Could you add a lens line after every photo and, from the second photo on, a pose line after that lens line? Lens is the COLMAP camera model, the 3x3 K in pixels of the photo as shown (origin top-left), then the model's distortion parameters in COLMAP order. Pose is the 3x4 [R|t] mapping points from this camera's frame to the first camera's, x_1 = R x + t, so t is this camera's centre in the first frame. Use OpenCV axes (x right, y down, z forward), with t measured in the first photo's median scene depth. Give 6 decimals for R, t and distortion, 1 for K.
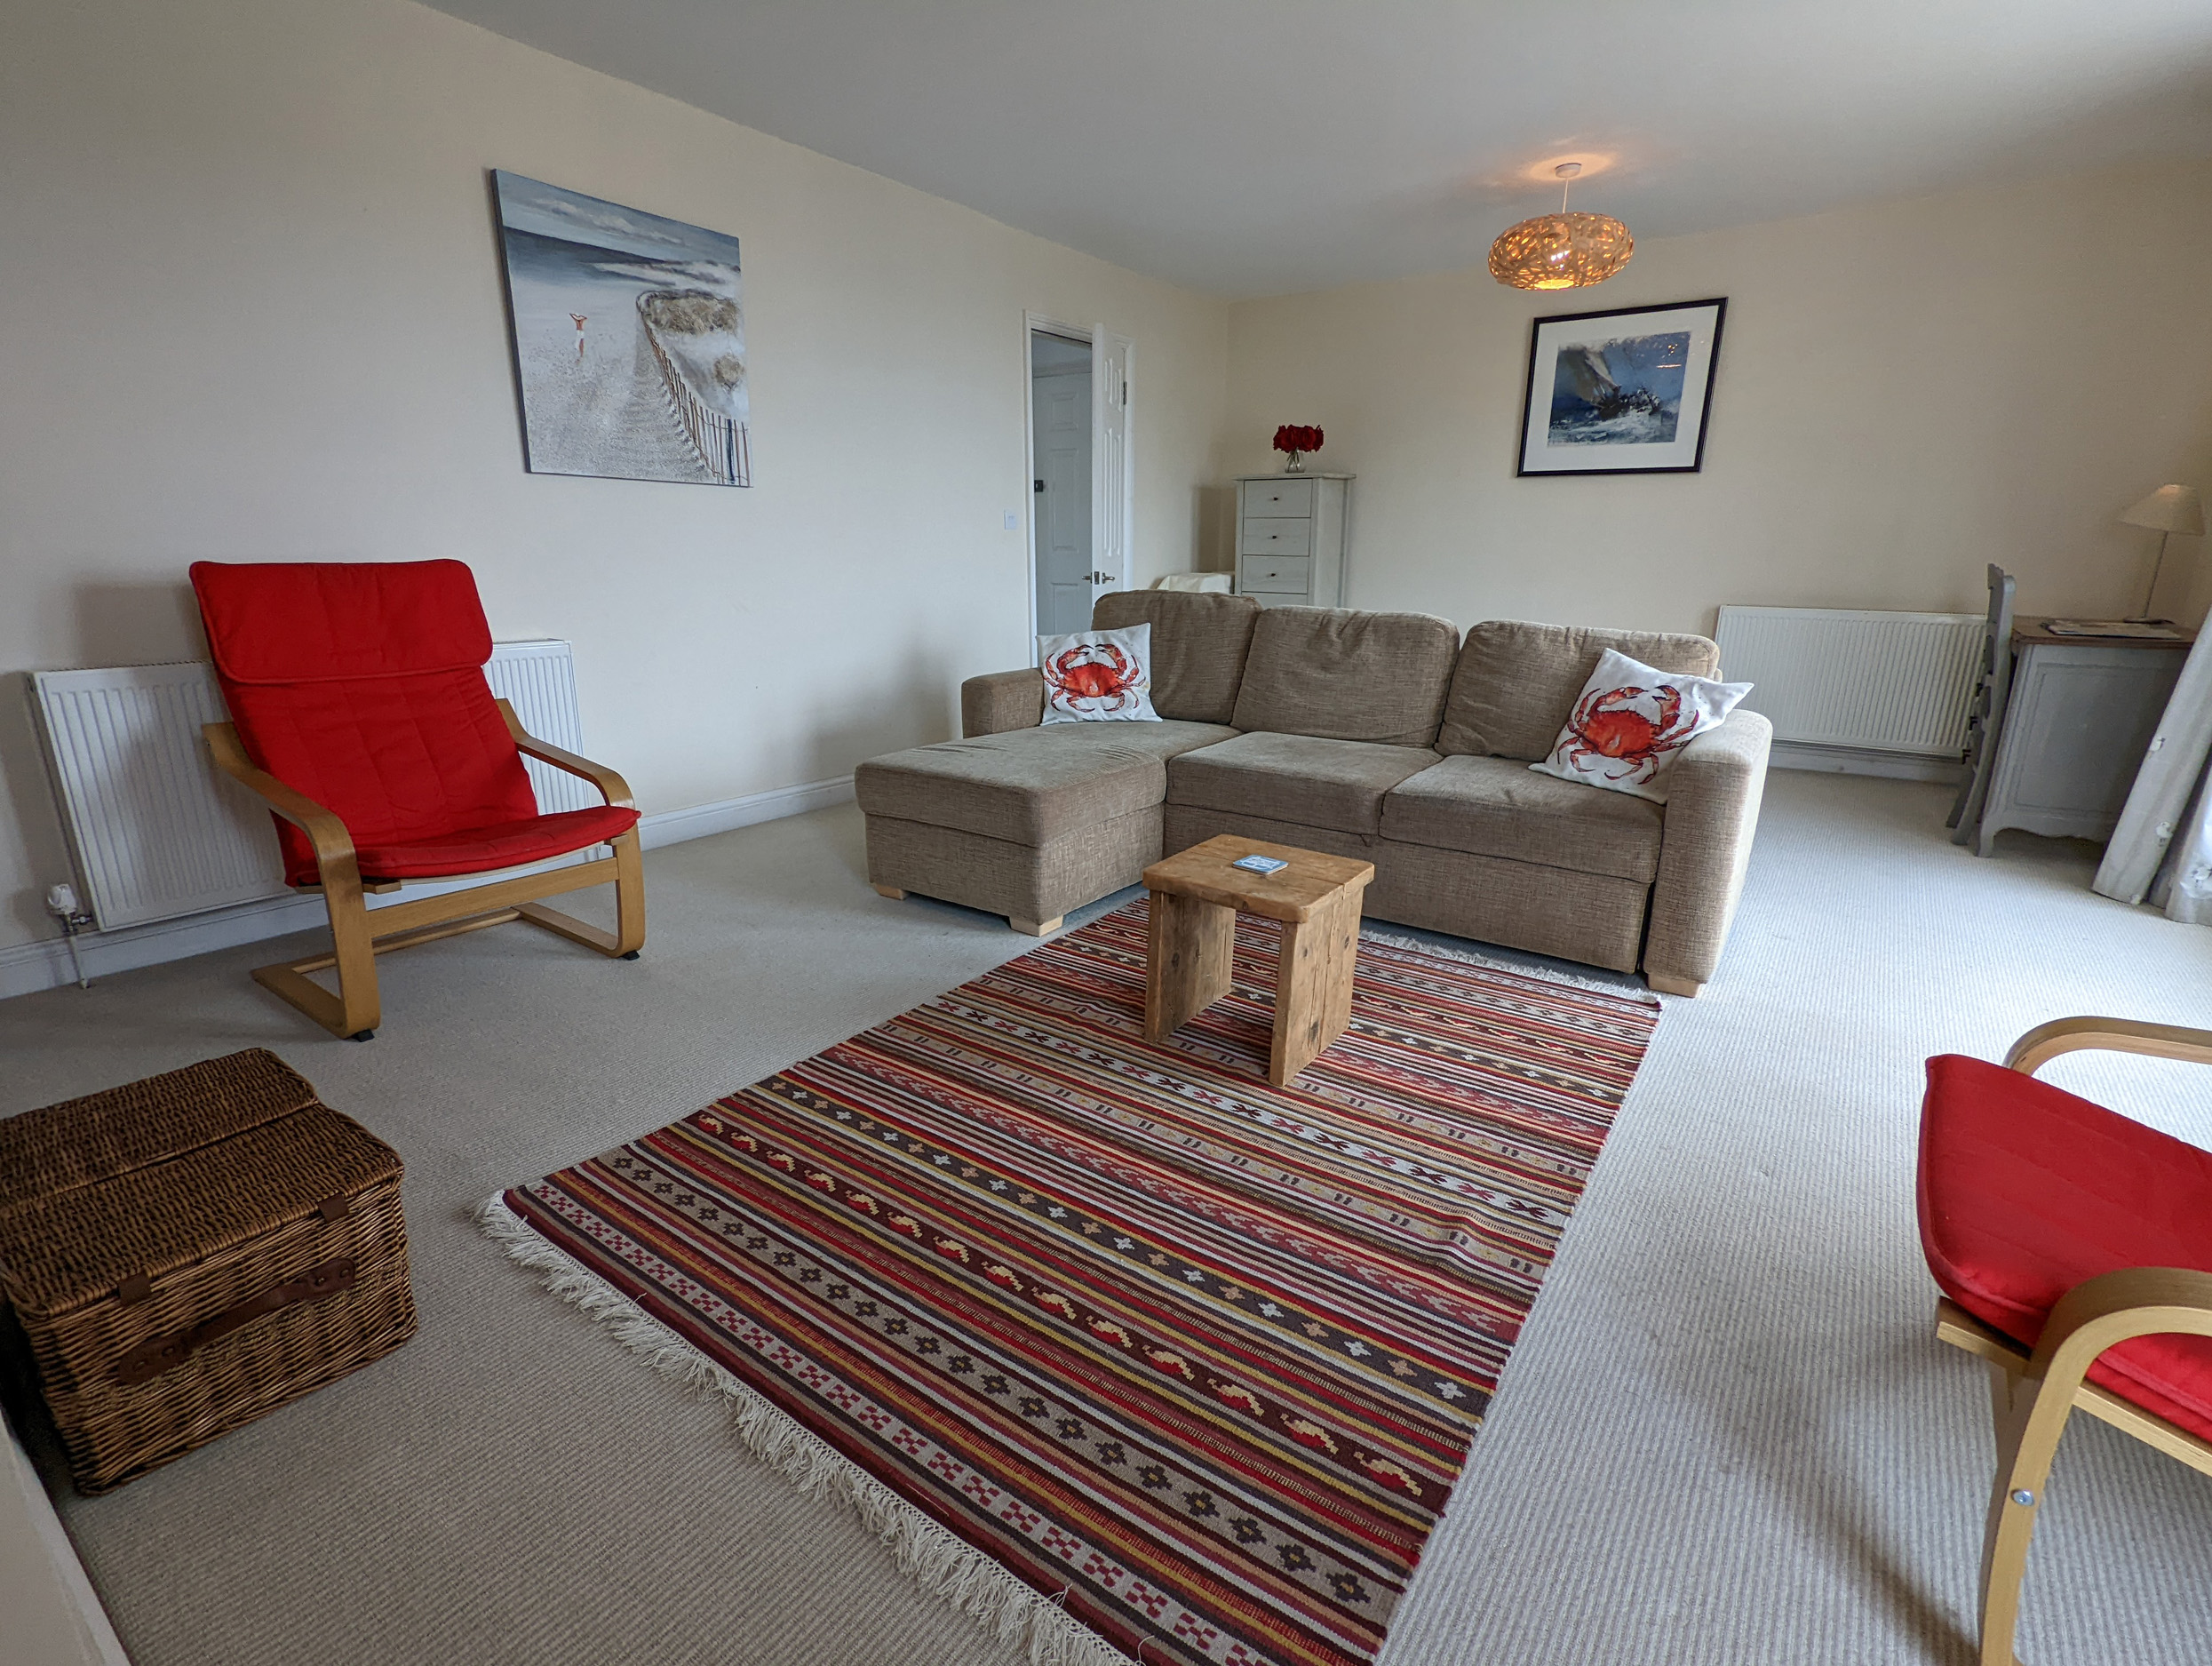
lens RADIAL K [[1045.5, 0, 1097.0], [0, 1045.5, 840.3], [0, 0, 1]] dist [-0.003107, -0.000544]
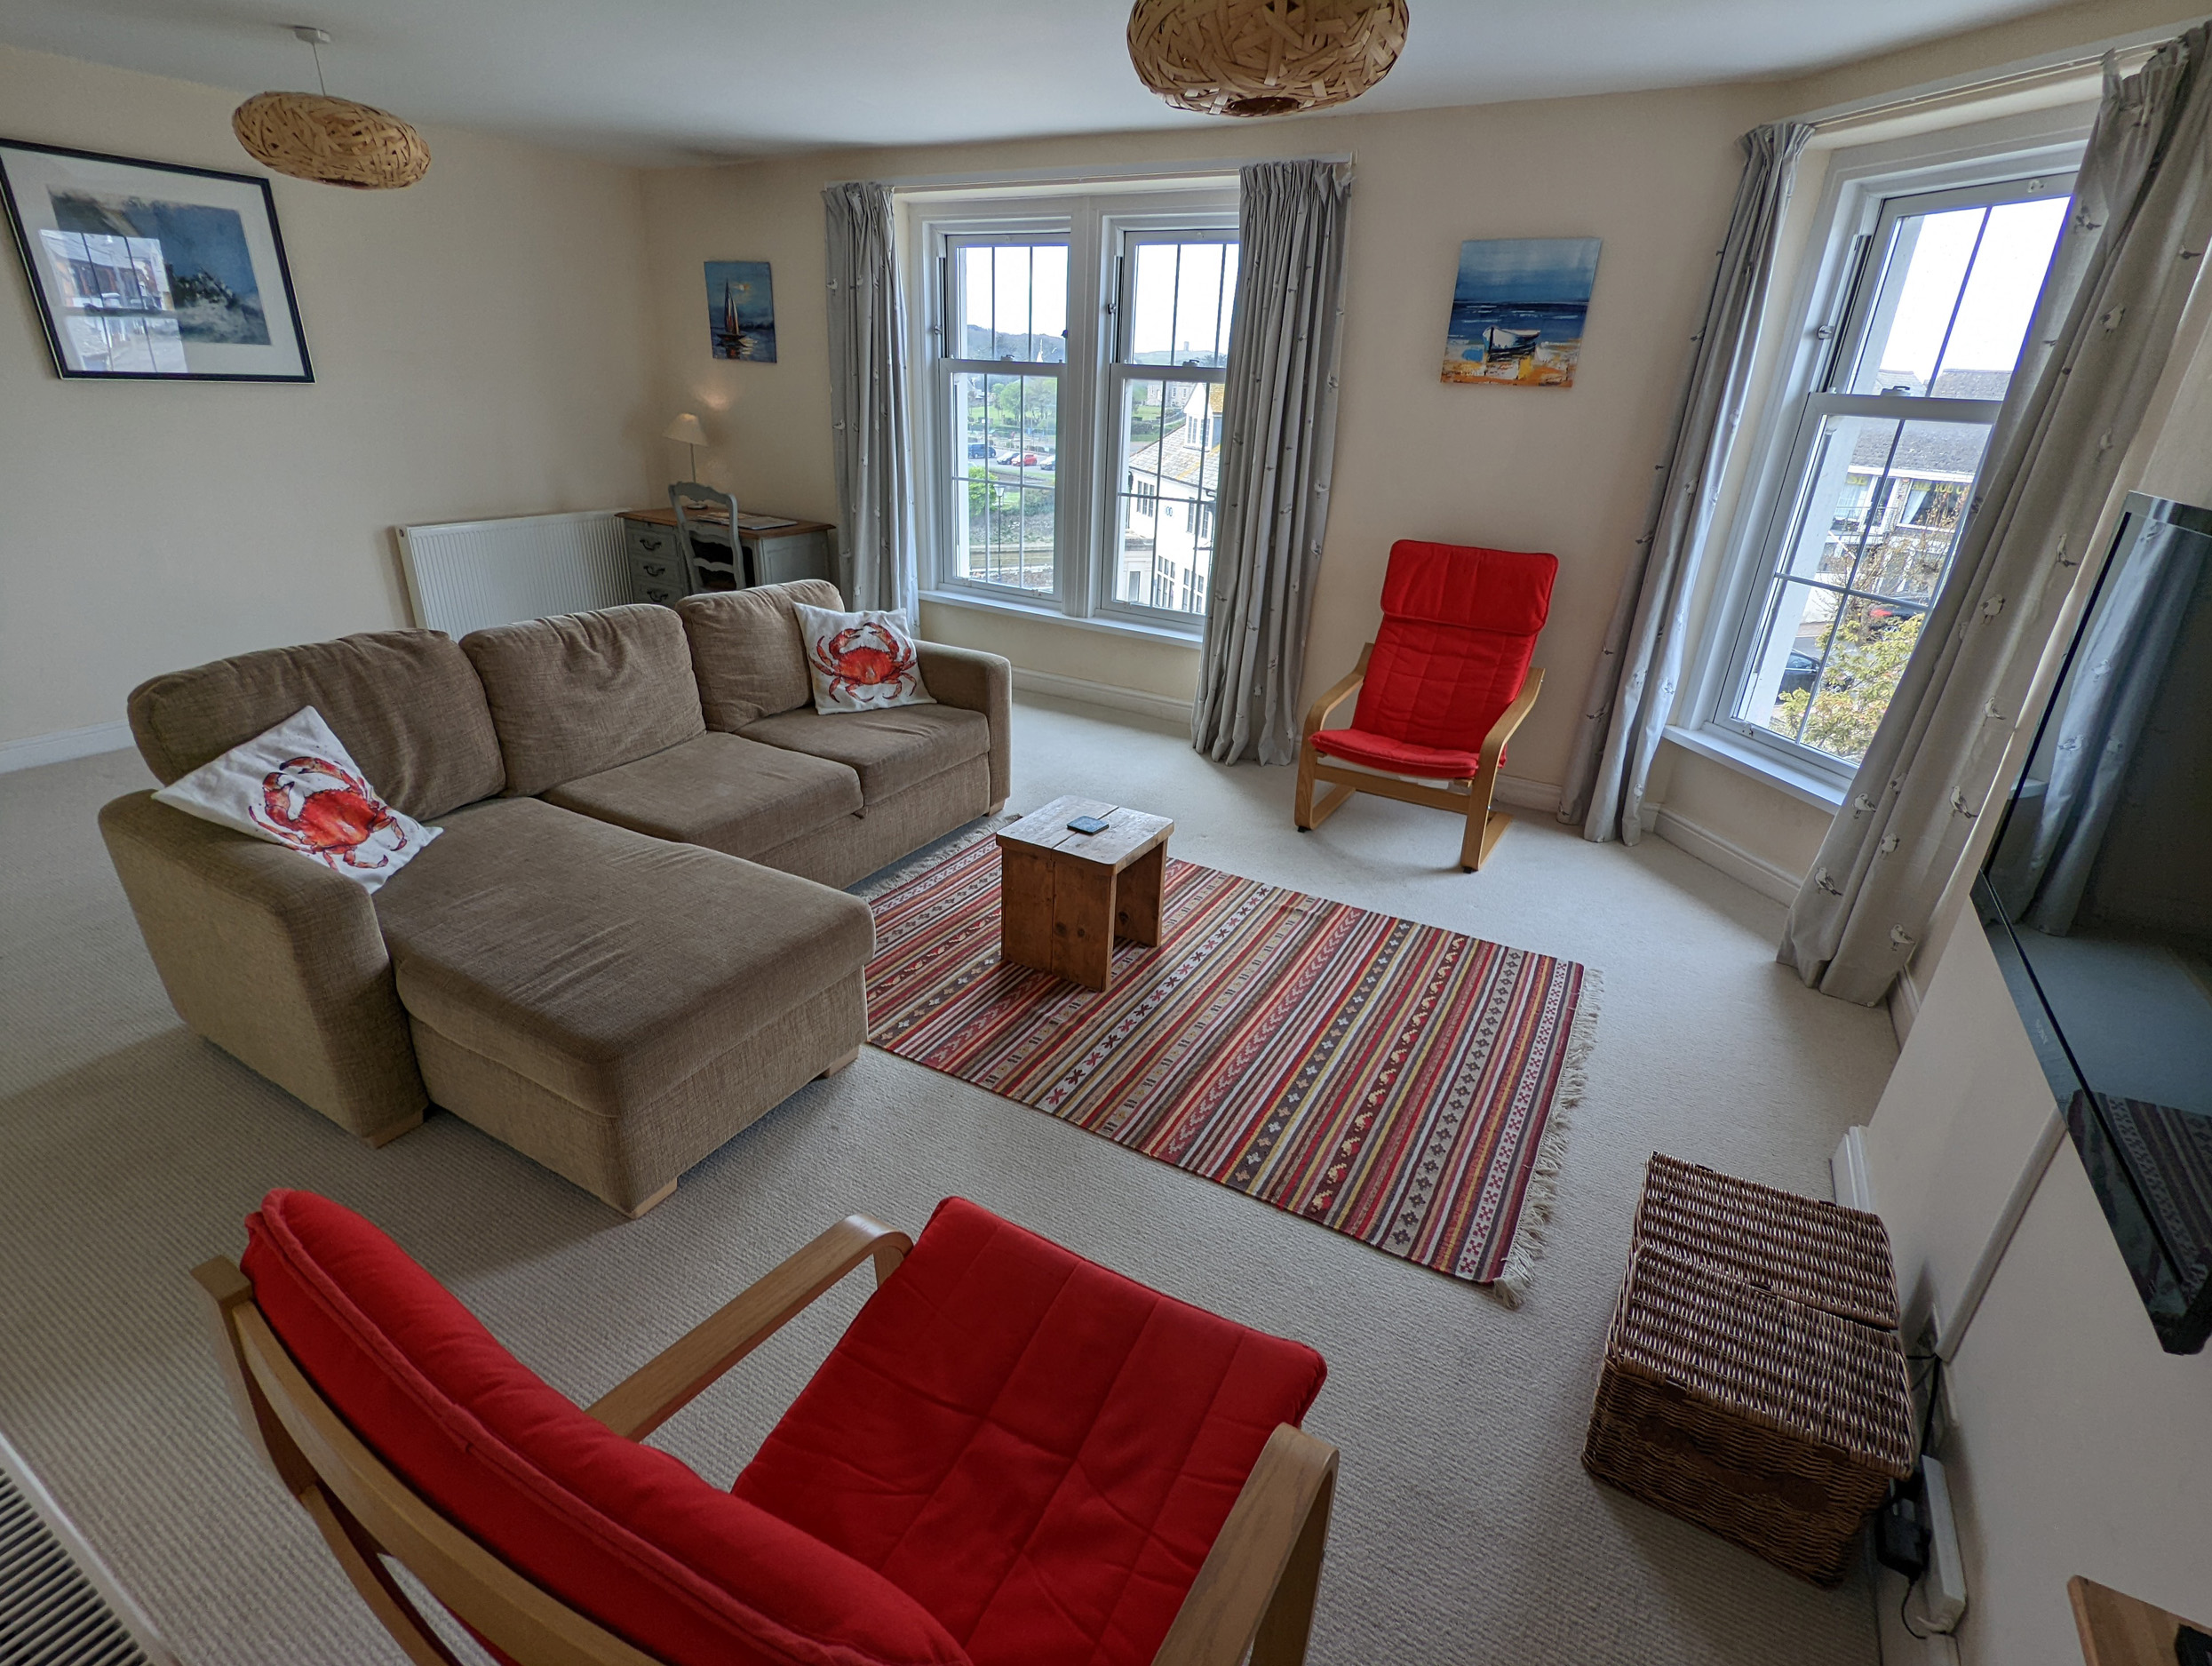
lens RADIAL K [[1045.5, 0, 1100.8], [0, 1045.5, 835.2], [0, 0, 1]] dist [-0.003107, -0.000544]
pose [[-0.096701, -0.405762, 0.908849, -1.089376], [0.234462, 0.878145, 0.417001, -0.531284], [-0.967304, 0.253414, 0.010218, 1.020674]]
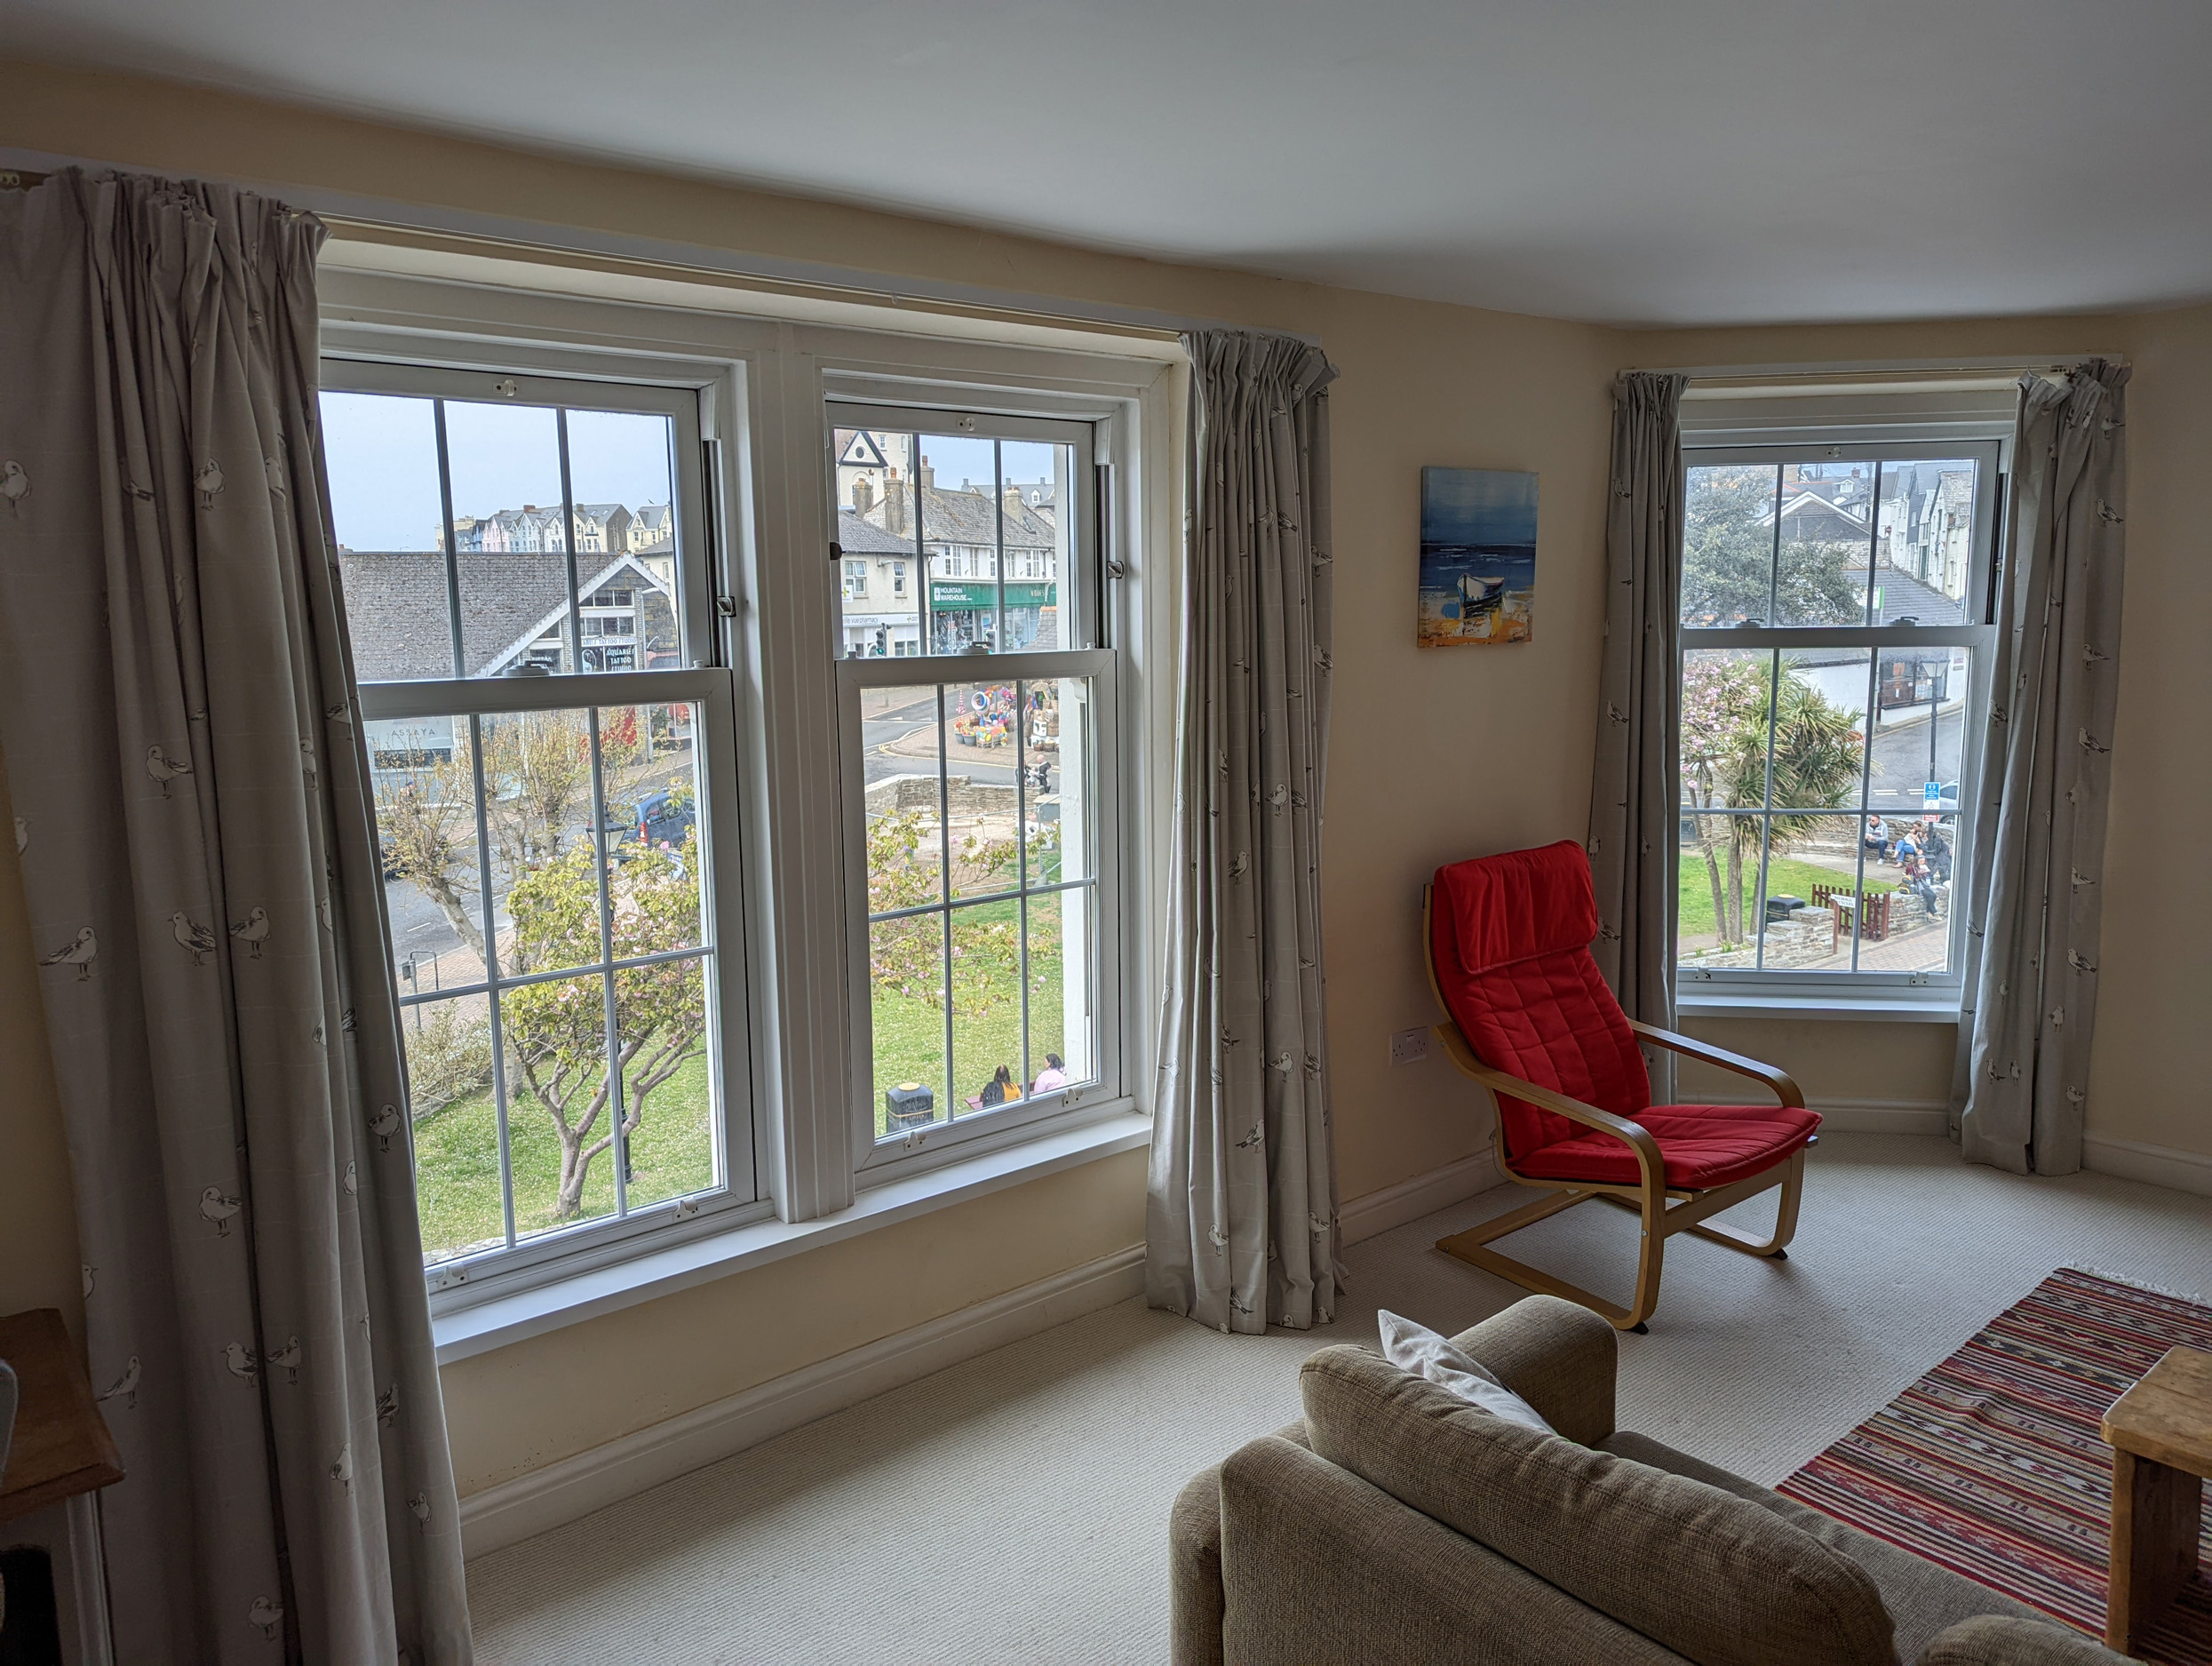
lens RADIAL K [[1526.4, 0, 1119.1], [0, 1526.4, 815.3], [0, 0, 1]] dist [0.036774, -0.014634]
pose [[-0.967439, -0.025793, 0.251785, 0.722065], [0.081195, 0.910590, 0.405257, -0.930645], [-0.239726, 0.412505, -0.878846, 2.089920]]
